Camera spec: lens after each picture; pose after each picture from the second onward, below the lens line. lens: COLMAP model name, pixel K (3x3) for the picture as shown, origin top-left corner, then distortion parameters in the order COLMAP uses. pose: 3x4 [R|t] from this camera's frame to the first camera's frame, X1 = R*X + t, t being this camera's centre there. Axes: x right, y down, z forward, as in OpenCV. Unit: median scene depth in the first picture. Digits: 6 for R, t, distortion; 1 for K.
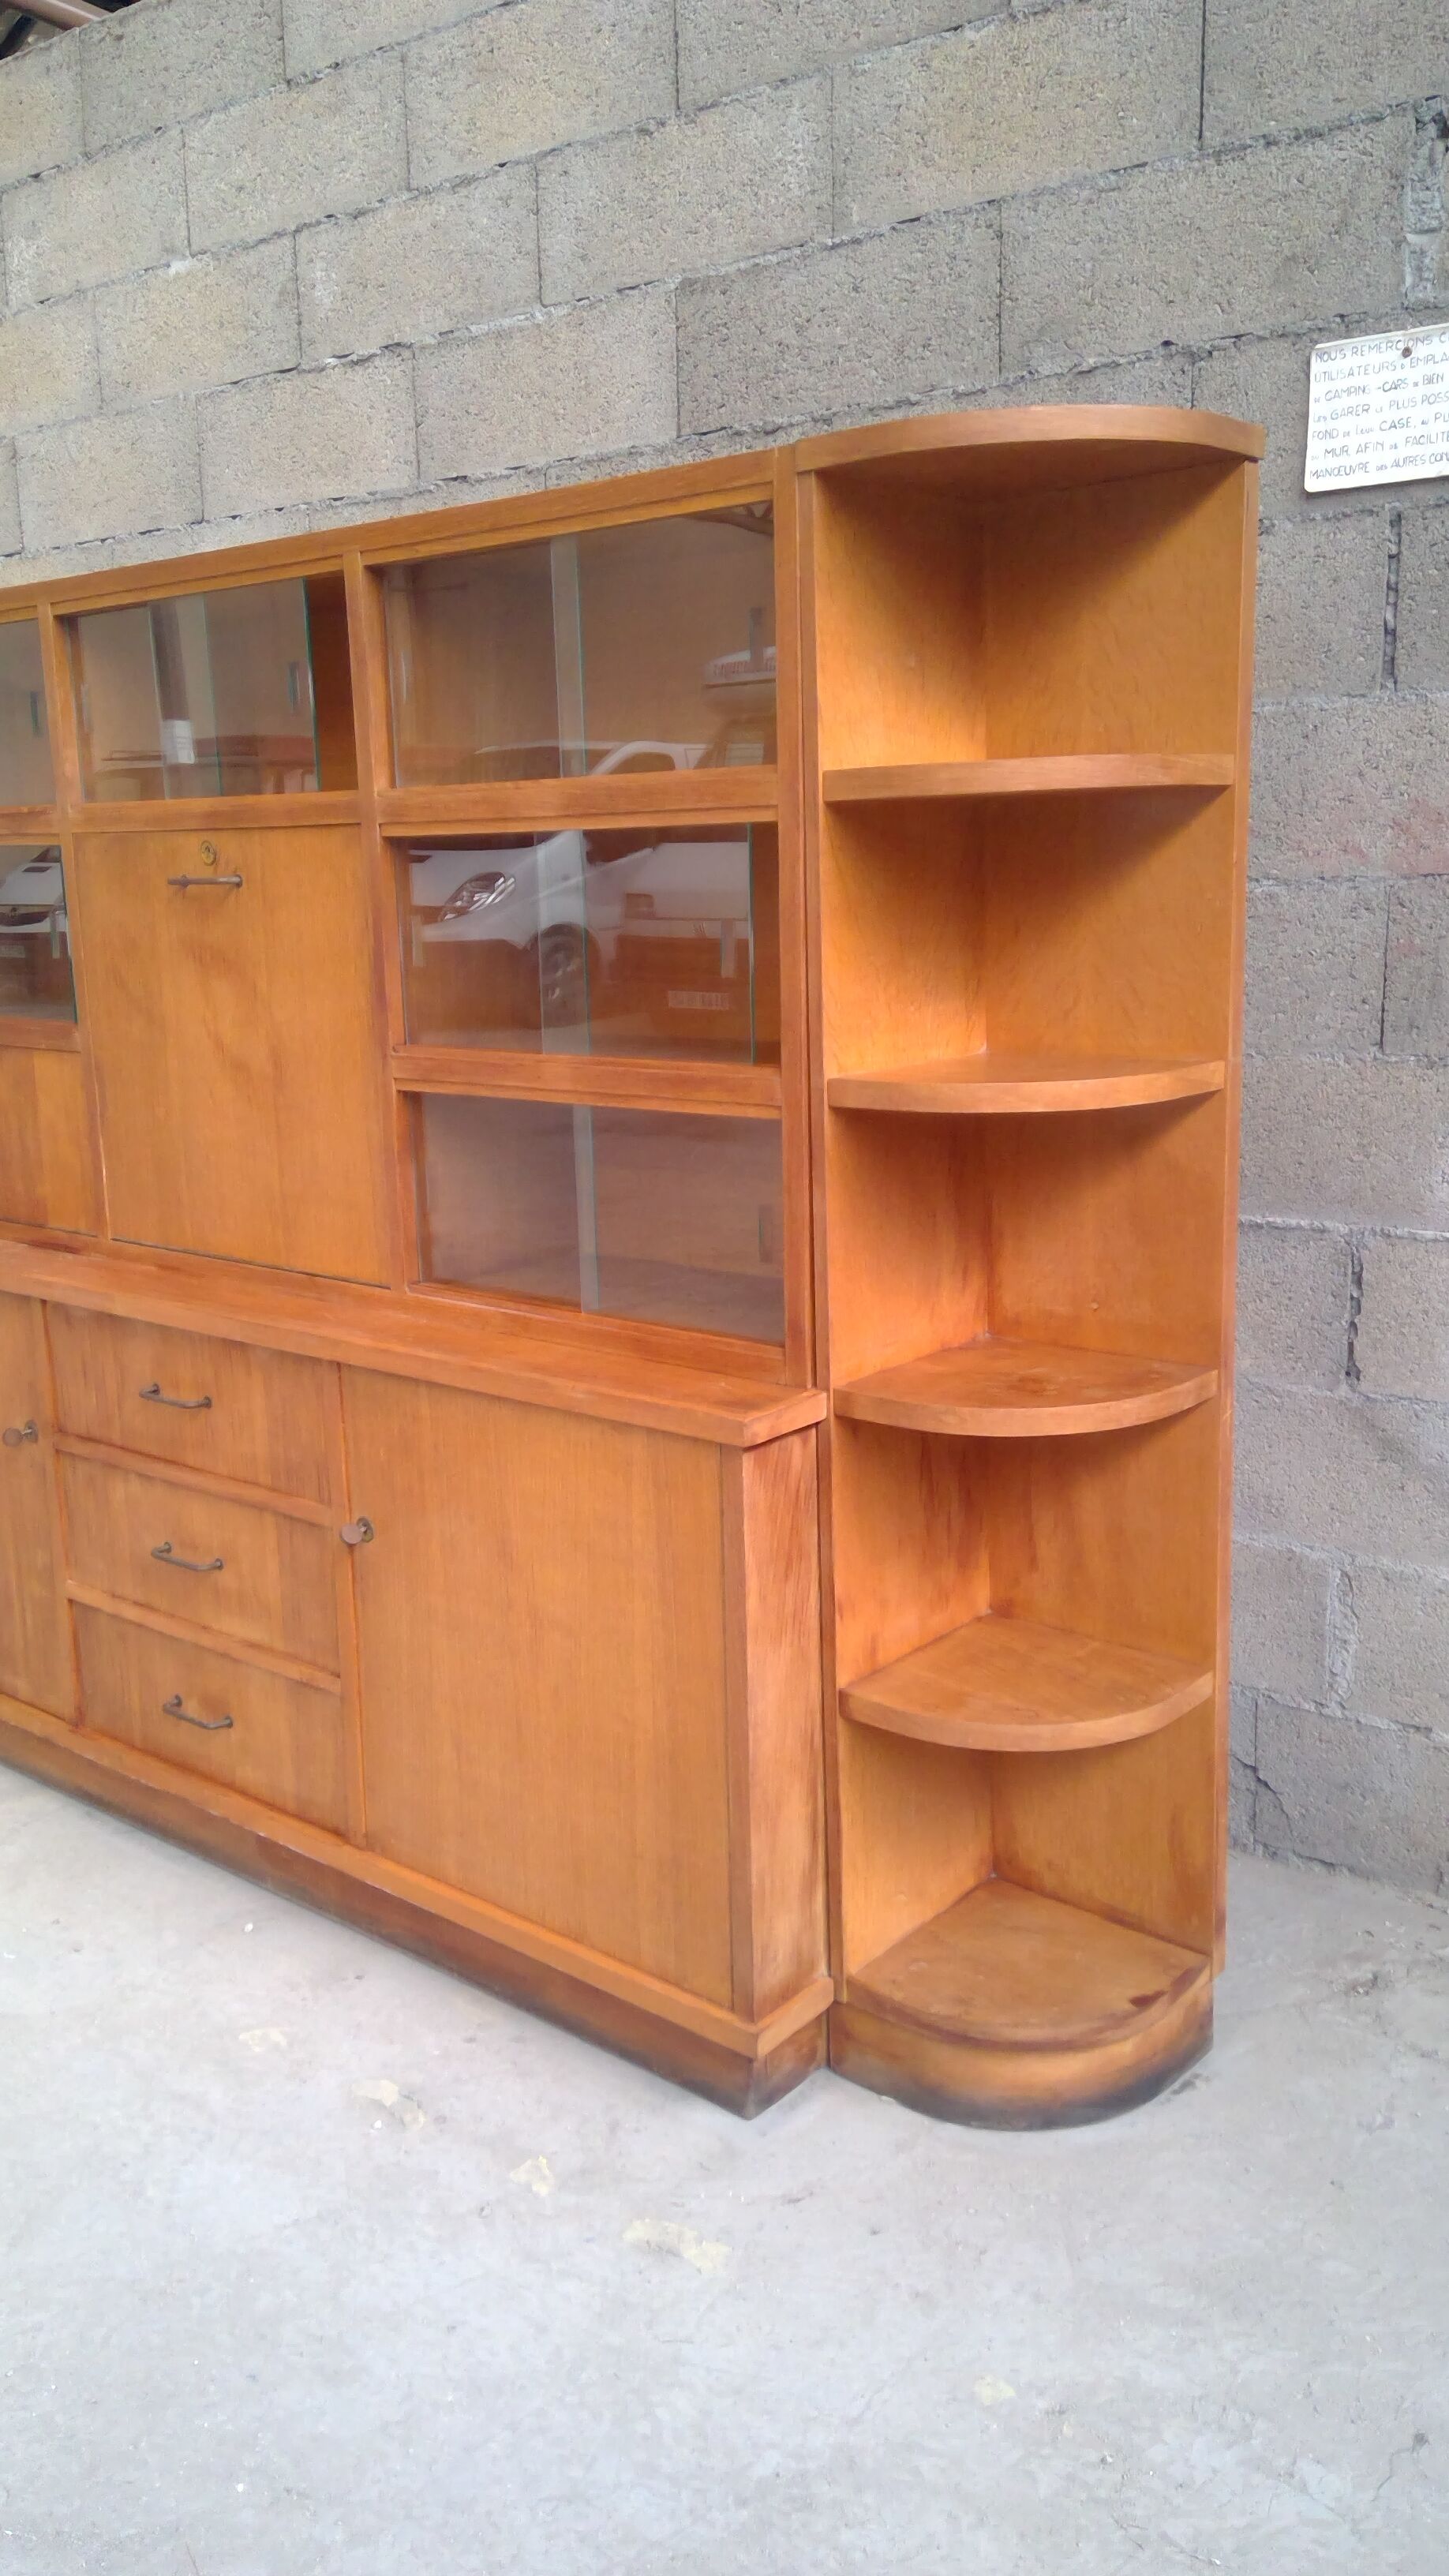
lens RADIAL K [[2012.9, 0, 718.3], [0, 2012.9, 1329.1], [0, 0, 1]] dist [0.056870, -0.114091]
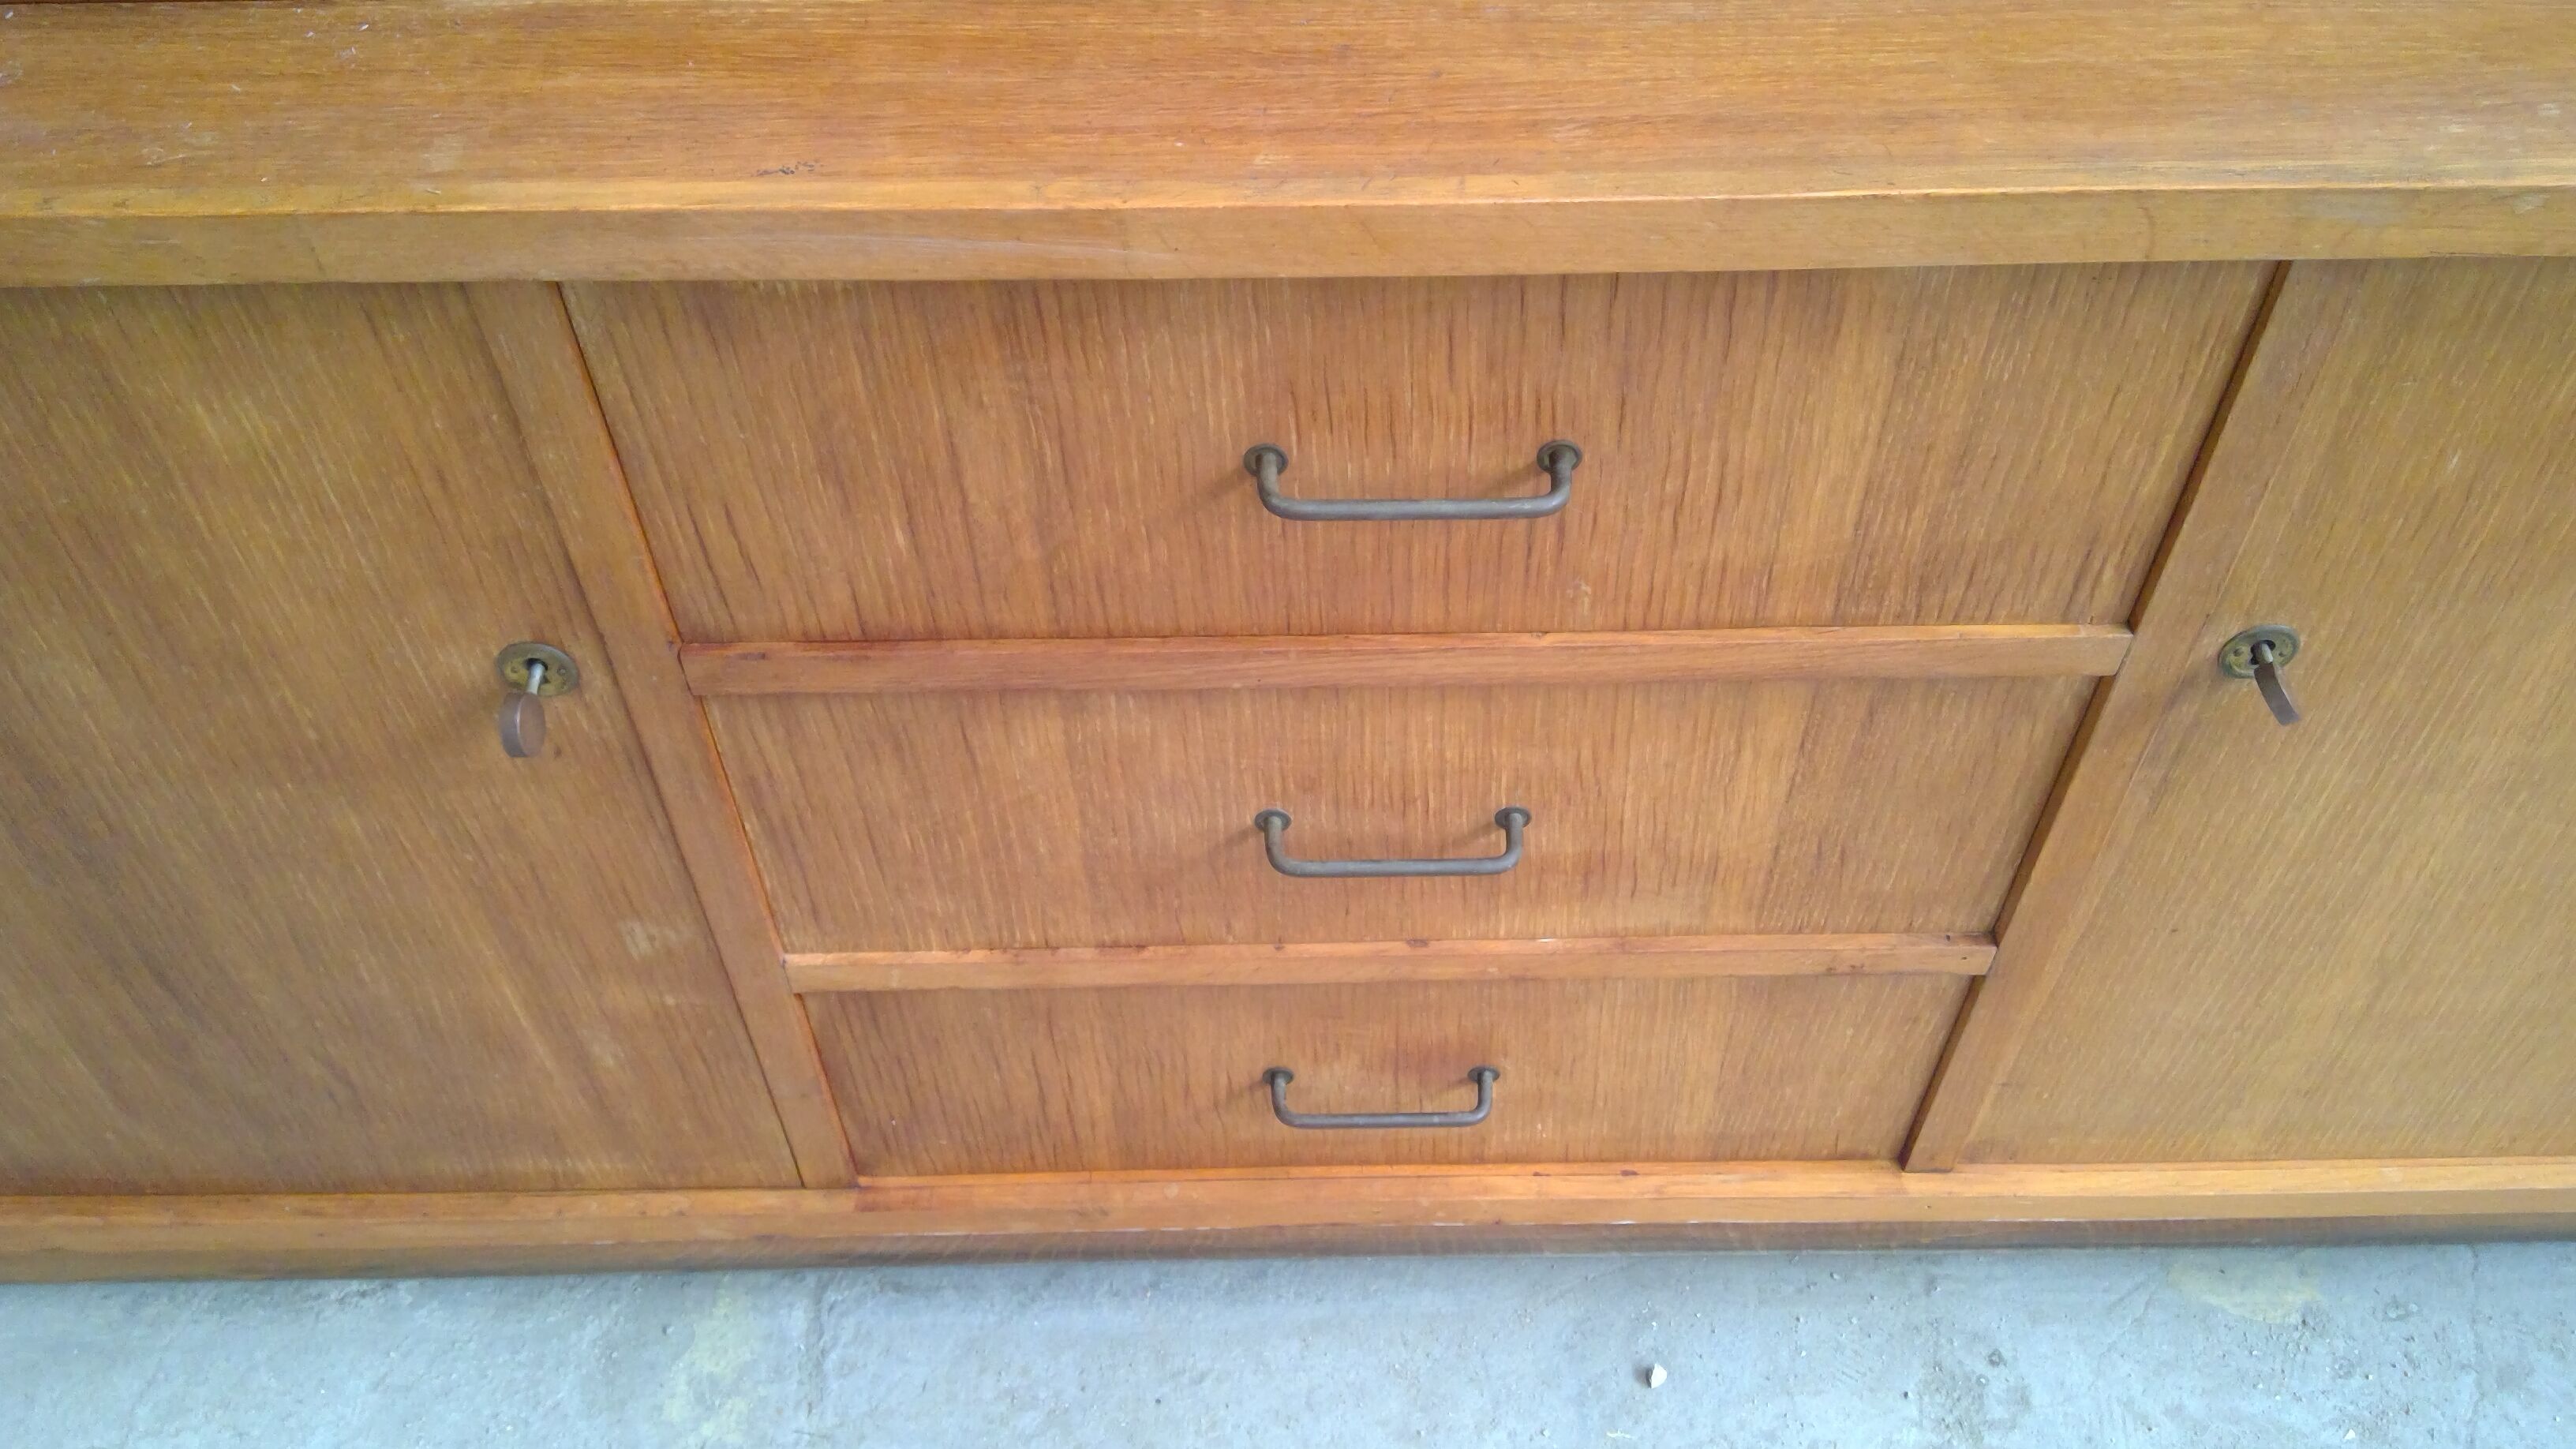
lens RADIAL K [[2012.9, 0, 1284.8], [0, 2012.9, 623.2], [0, 0, 1]] dist [0.056870, -0.114091]
pose [[0.769617, -0.459734, 0.443096, -0.471500], [0.141792, 0.799686, 0.583435, -0.133442], [-0.622563, -0.386195, 0.680639, 0.910318]]
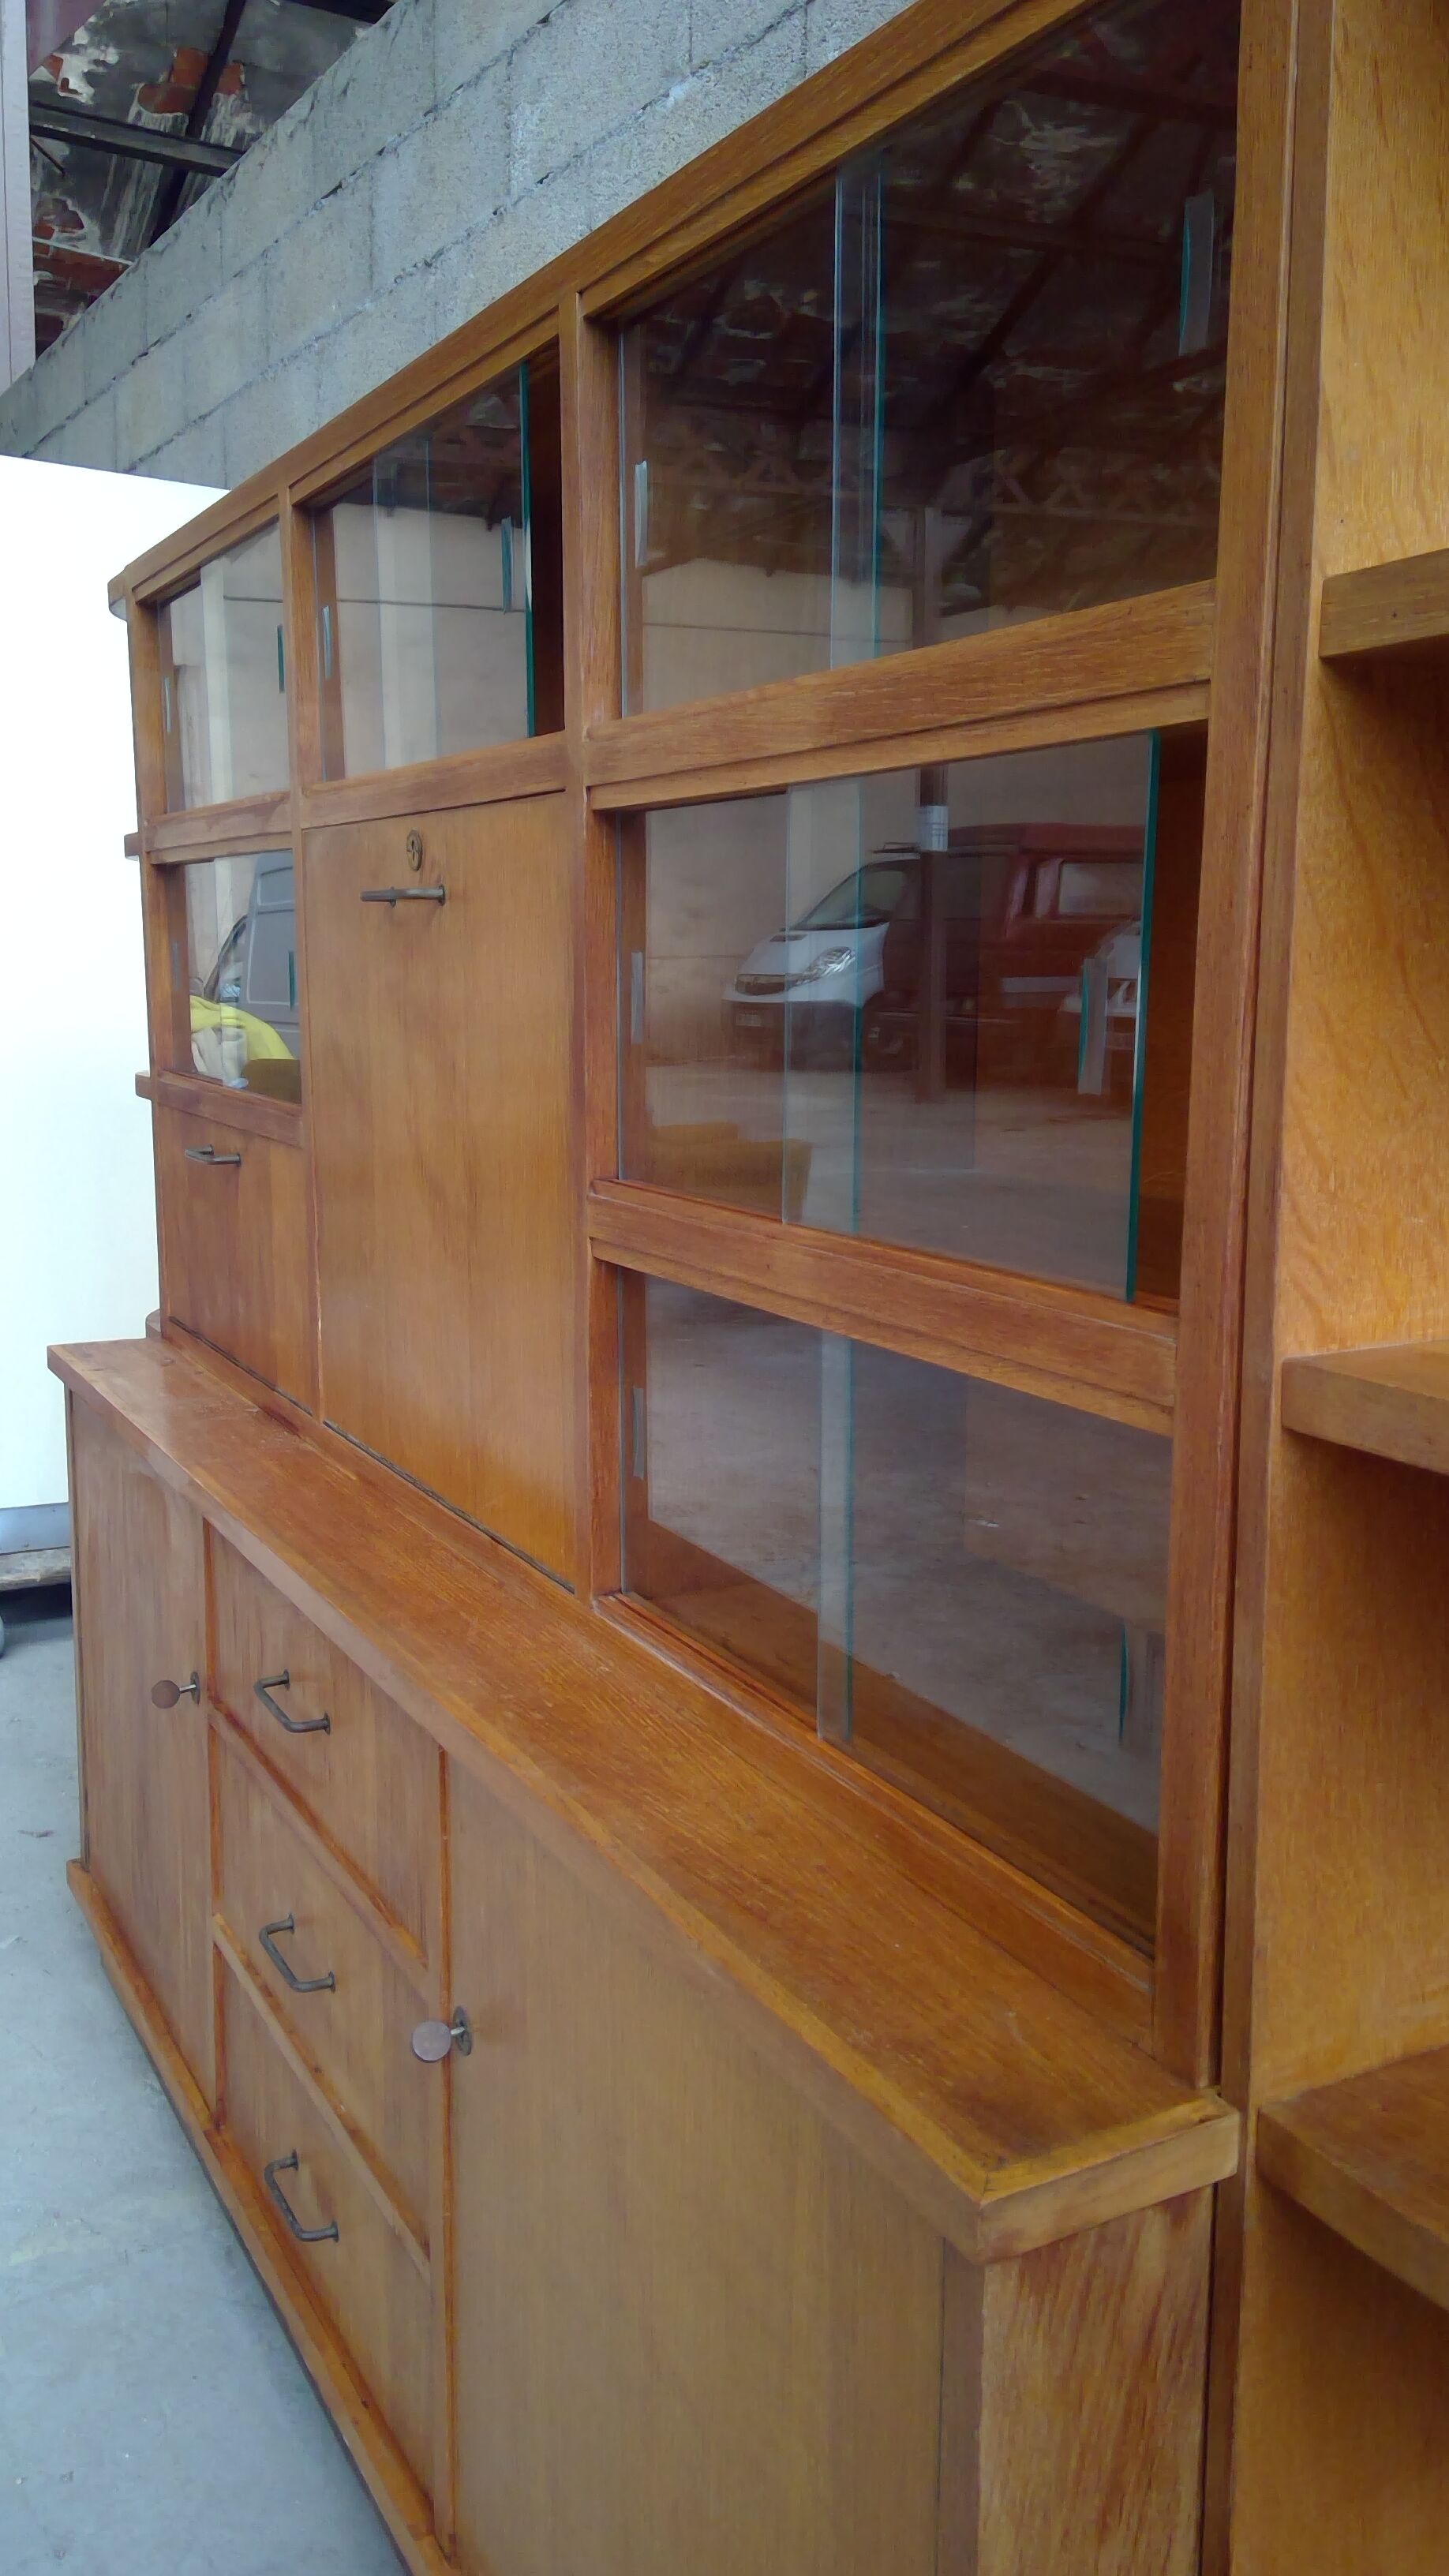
lens RADIAL K [[1998.1, 0, 724.7], [0, 1998.1, 1294.6], [0, 0, 1]] dist [0.077367, -0.117368]
pose [[0.927608, 0.085837, -0.363560, 0.082150], [-0.104795, 0.993956, -0.032705, -0.097428], [0.358556, 0.068437, 0.930996, 0.513042]]
